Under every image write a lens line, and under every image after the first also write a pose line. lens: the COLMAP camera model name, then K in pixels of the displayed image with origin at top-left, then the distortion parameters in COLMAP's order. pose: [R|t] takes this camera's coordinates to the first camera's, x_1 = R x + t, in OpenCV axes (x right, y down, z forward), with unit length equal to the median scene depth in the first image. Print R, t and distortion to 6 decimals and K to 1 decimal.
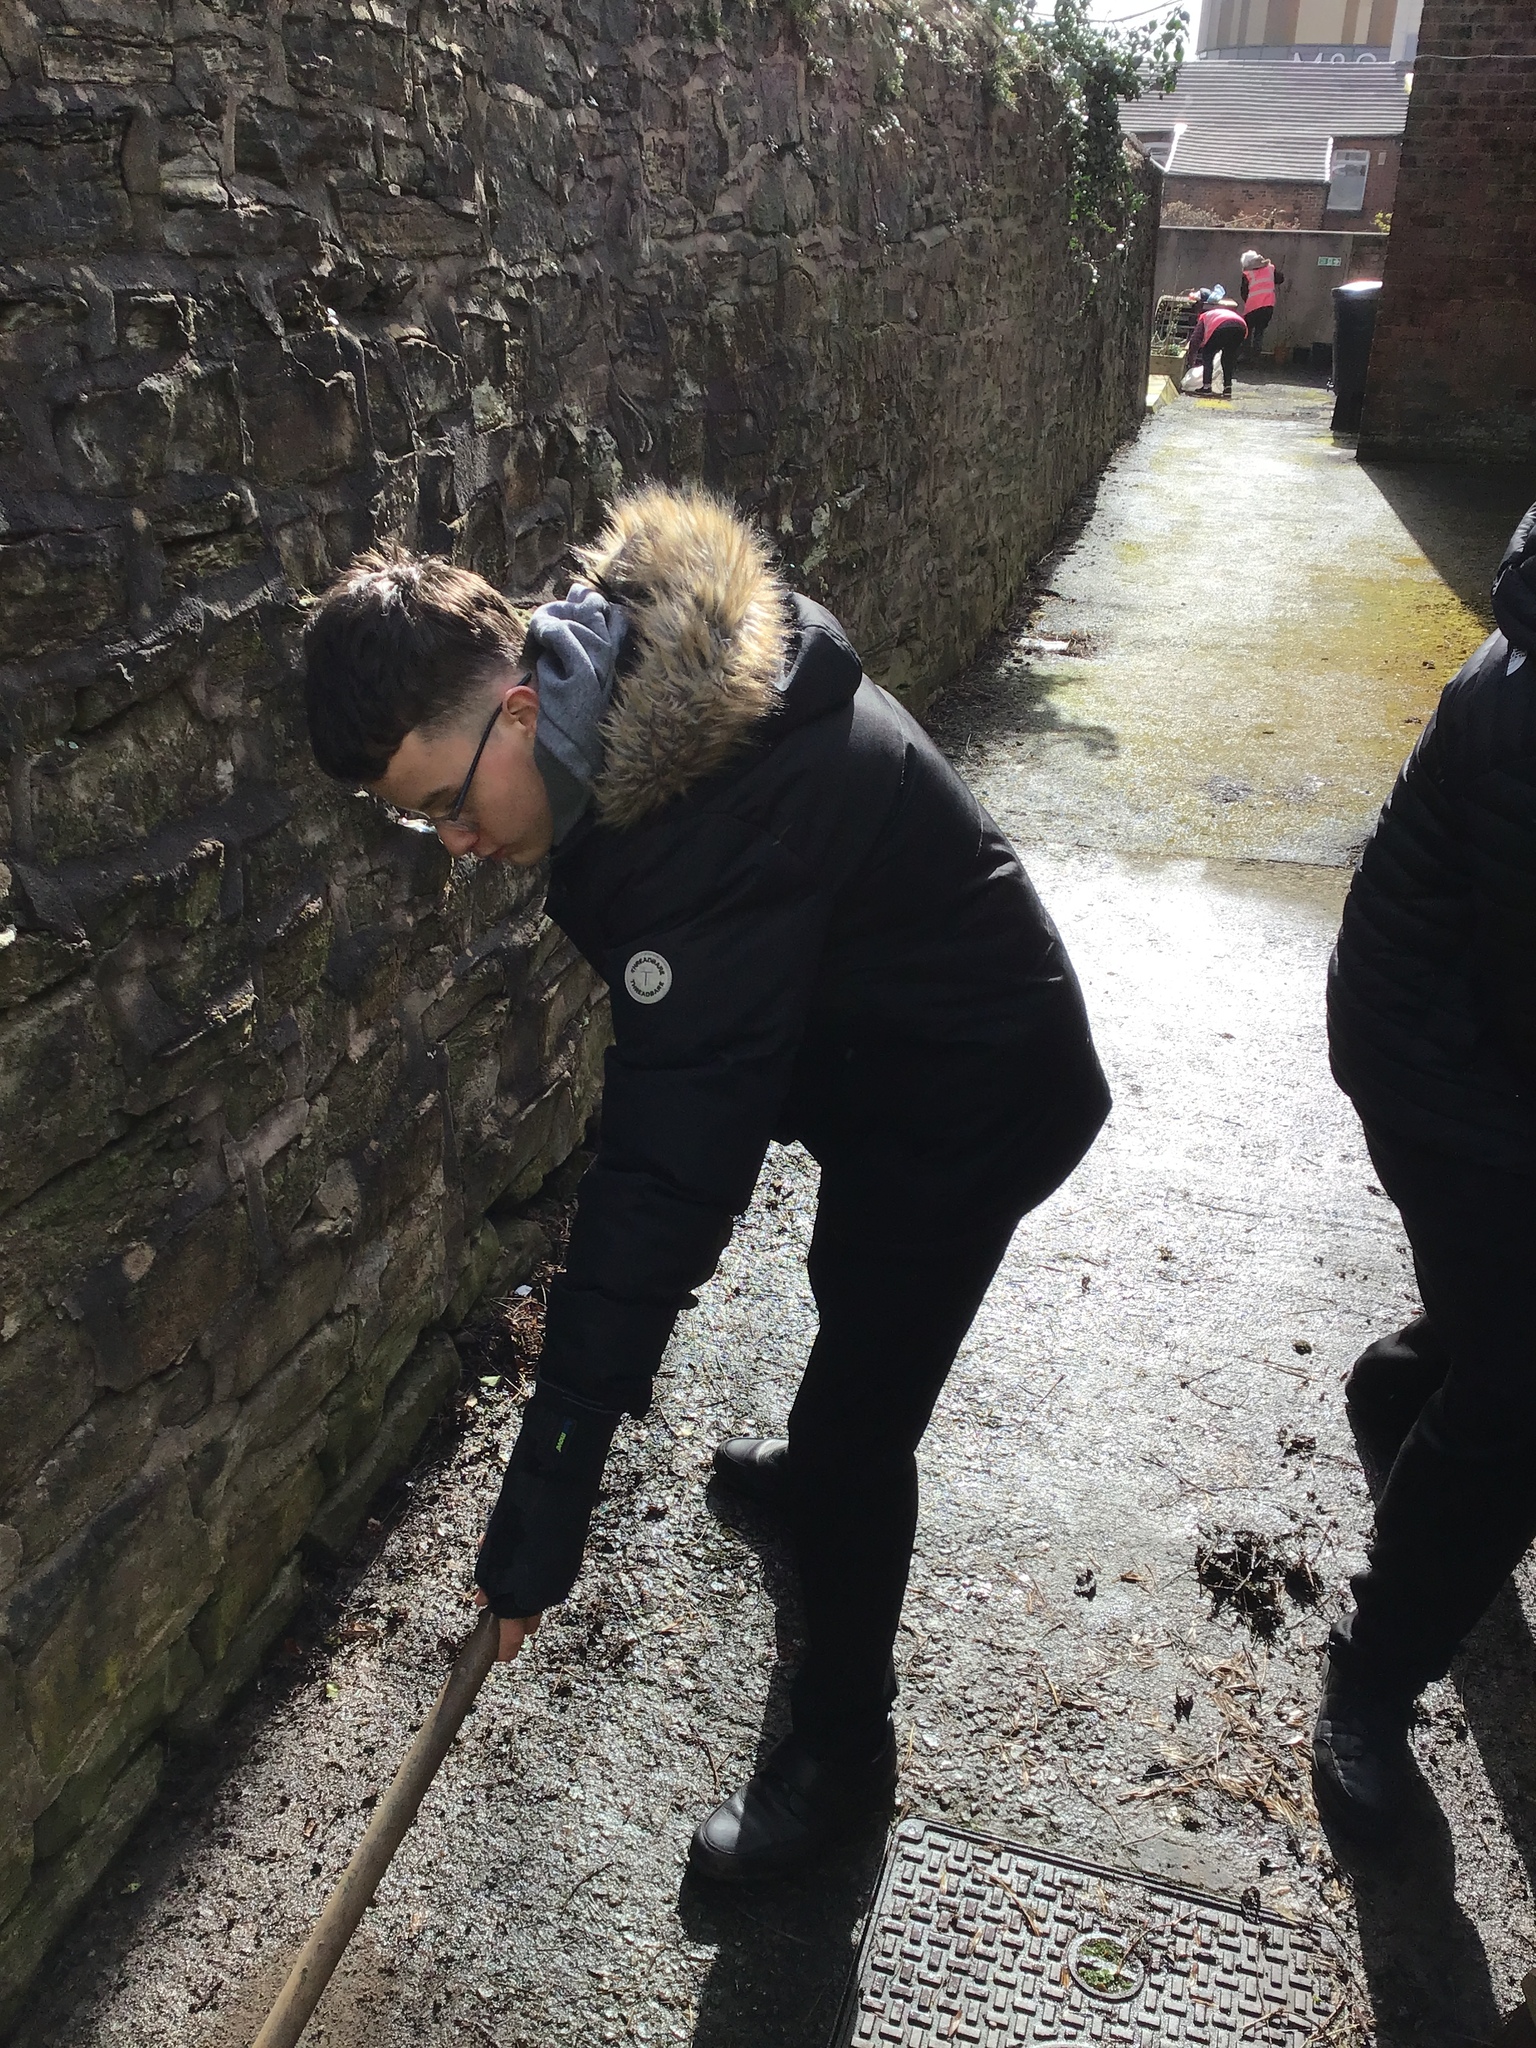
lens RADIAL K [[1828.8, 0, 764.9], [0, 1828.8, 970.6], [0, 0, 1]] dist [0.071270, -0.091618]
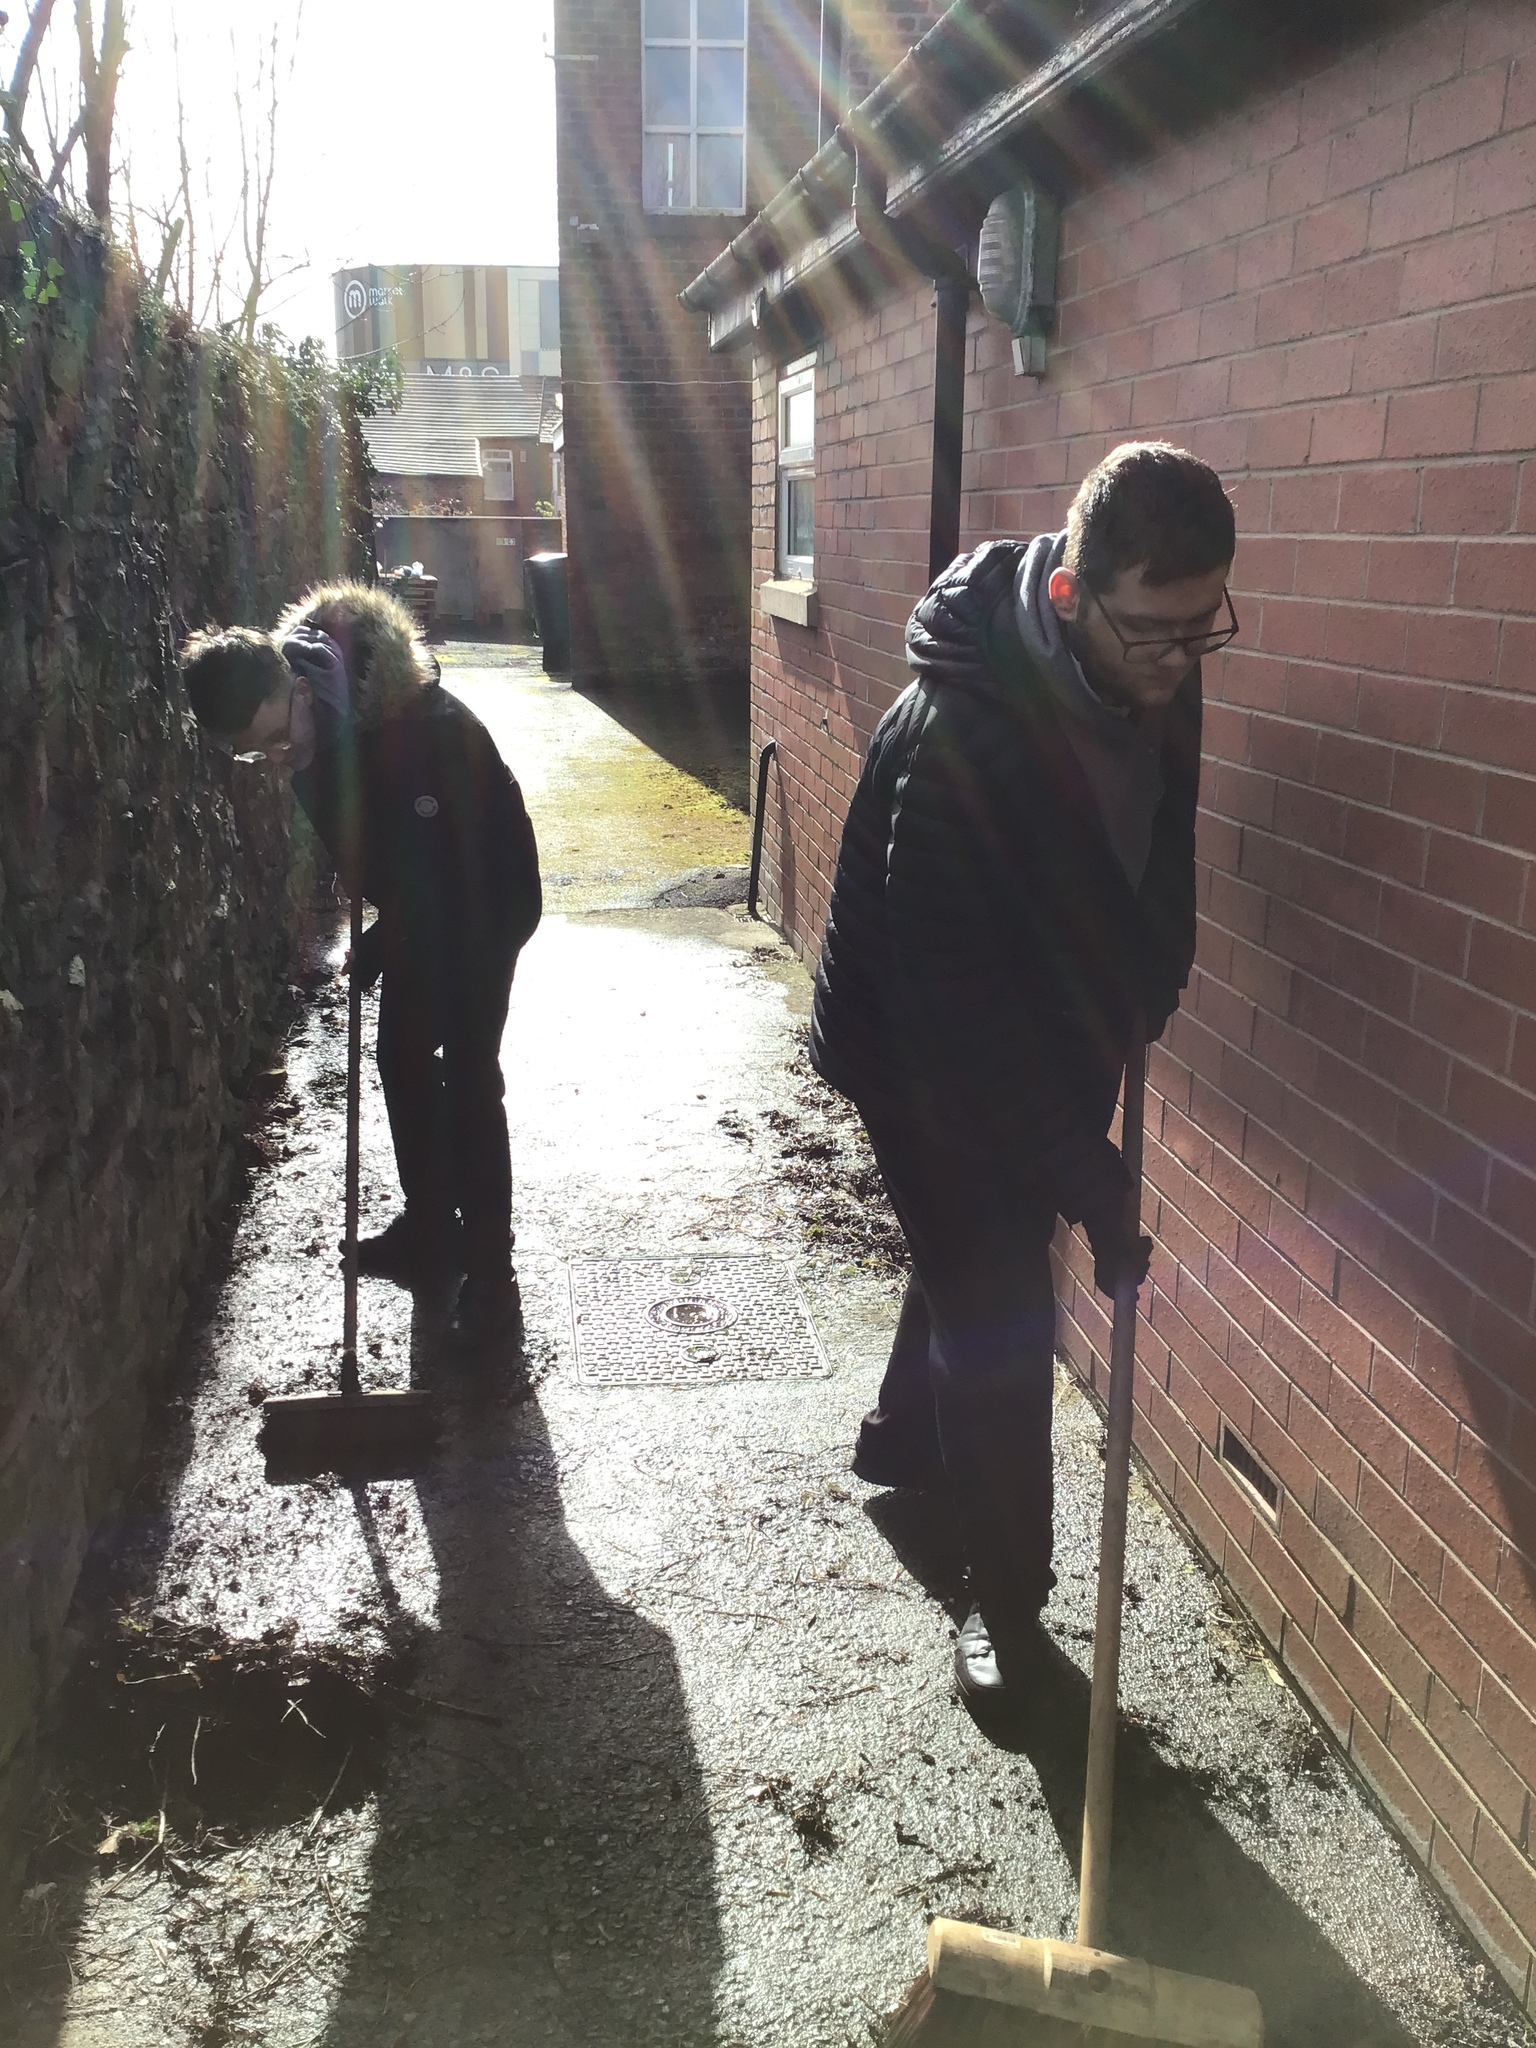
lens RADIAL K [[1828.8, 0, 764.9], [0, 1828.8, 970.6], [0, 0, 1]] dist [0.071270, -0.091618]
pose [[0.910454, -0.128136, 0.393261, -0.090140], [0.182504, 0.977693, -0.103962, 0.076700], [-0.371167, 0.166424, 0.913531, -0.178254]]
